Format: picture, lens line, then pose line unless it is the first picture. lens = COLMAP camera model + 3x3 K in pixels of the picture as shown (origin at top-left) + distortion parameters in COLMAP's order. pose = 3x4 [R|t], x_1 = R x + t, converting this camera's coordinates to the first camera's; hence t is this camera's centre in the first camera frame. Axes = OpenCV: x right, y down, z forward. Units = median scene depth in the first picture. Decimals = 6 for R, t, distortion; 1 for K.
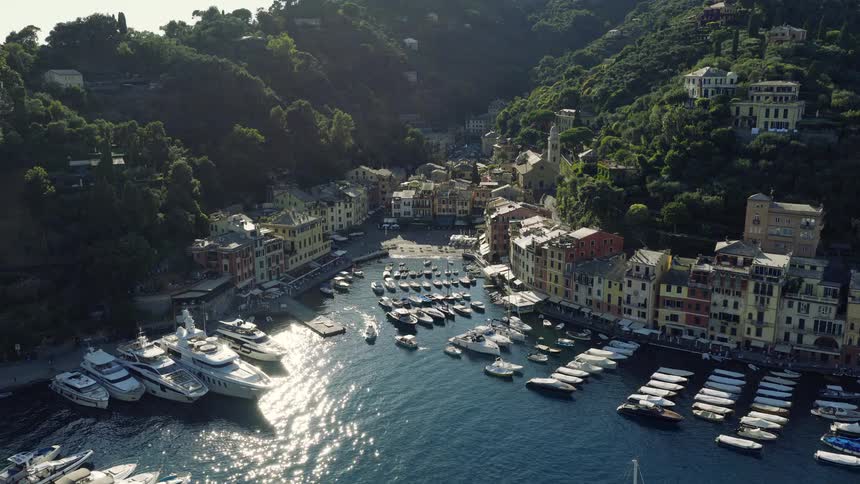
lens RADIAL K [[737.7, 0, 432.7], [0, 737.7, 244.7], [0, 0, 1]] dist [-0.008133, 0.029465]
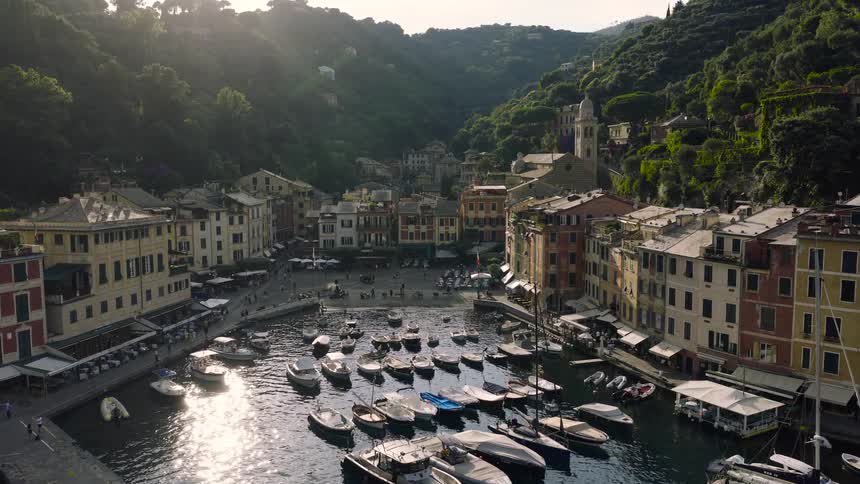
lens RADIAL K [[737.7, 0, 427.6], [0, 737.7, 242.3], [0, 0, 1]] dist [-0.008133, 0.029465]
pose [[0.992474, -0.015385, 0.121487, -0.055020], [0.030543, 0.991823, -0.123915, 0.037827], [-0.118587, 0.126693, 0.984828, 0.593112]]
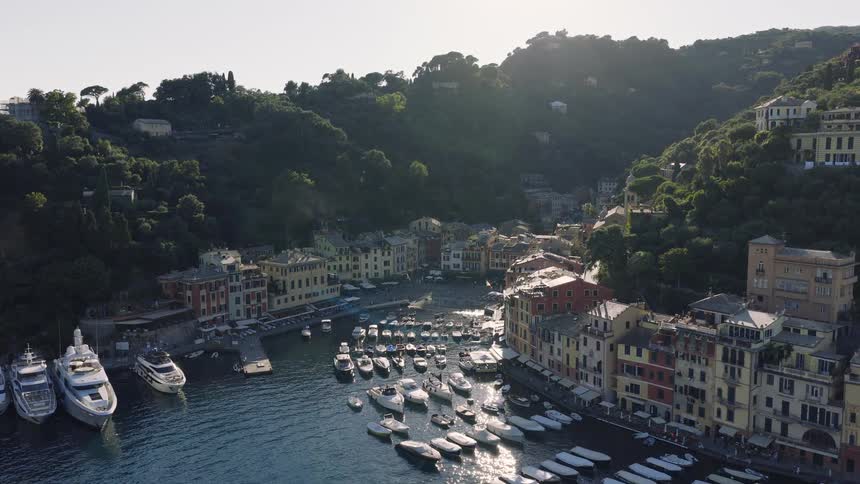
lens RADIAL K [[737.7, 0, 430.9], [0, 737.7, 245.4], [0, 0, 1]] dist [-0.008133, 0.029465]
pose [[0.956137, 0.034119, -0.290925, 0.267998], [-0.064331, 0.993404, -0.094921, 0.028493], [0.285767, 0.109473, 0.952026, 0.140511]]
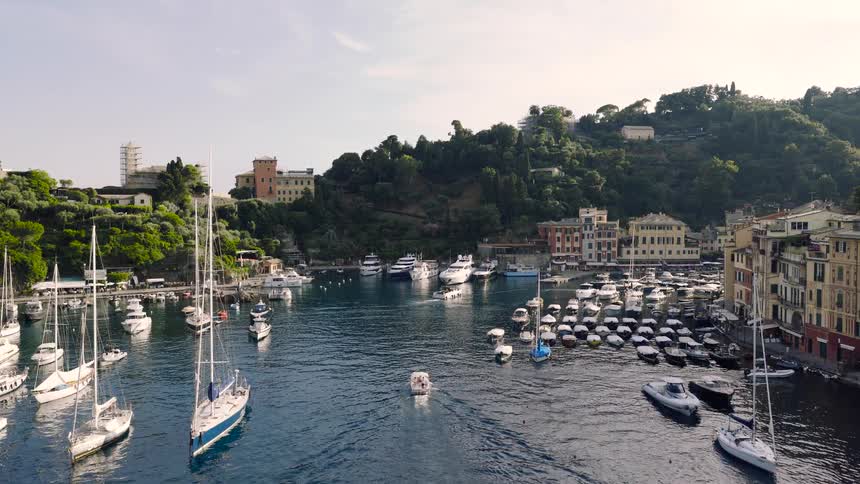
lens RADIAL K [[737.7, 0, 430.0], [0, 737.7, 237.7], [0, 0, 1]] dist [-0.008133, 0.029465]
pose [[0.369315, 0.039706, -0.928456, 0.748585], [-0.211000, 0.976576, -0.042167, 0.113177], [0.905033, 0.211477, 0.369042, 0.290974]]
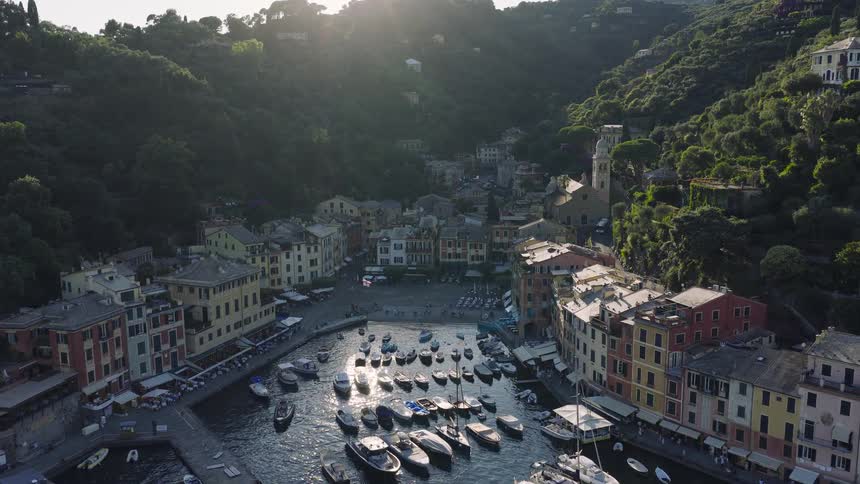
lens RADIAL K [[737.7, 0, 431.2], [0, 737.7, 242.4], [0, 0, 1]] dist [-0.008133, 0.029465]
pose [[0.999925, -0.001581, -0.012145, 0.007445], [0.000812, 0.998009, -0.063059, -0.019243], [0.012220, 0.063044, 0.997936, 0.381563]]
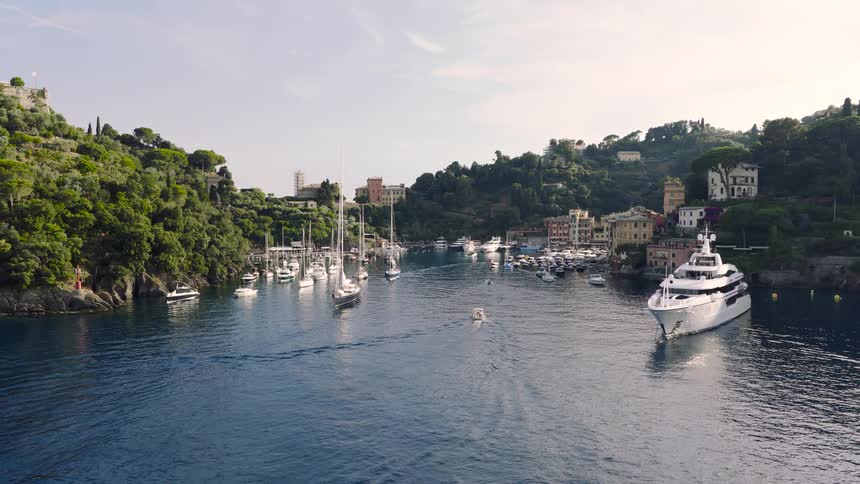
lens RADIAL K [[737.7, 0, 428.5], [0, 737.7, 242.2], [0, 0, 1]] dist [-0.008133, 0.029465]
pose [[0.277069, 0.045464, -0.959774, 1.474457], [-0.218438, 0.975705, -0.016840, 0.162036], [0.935691, 0.214317, 0.280269, 0.074722]]
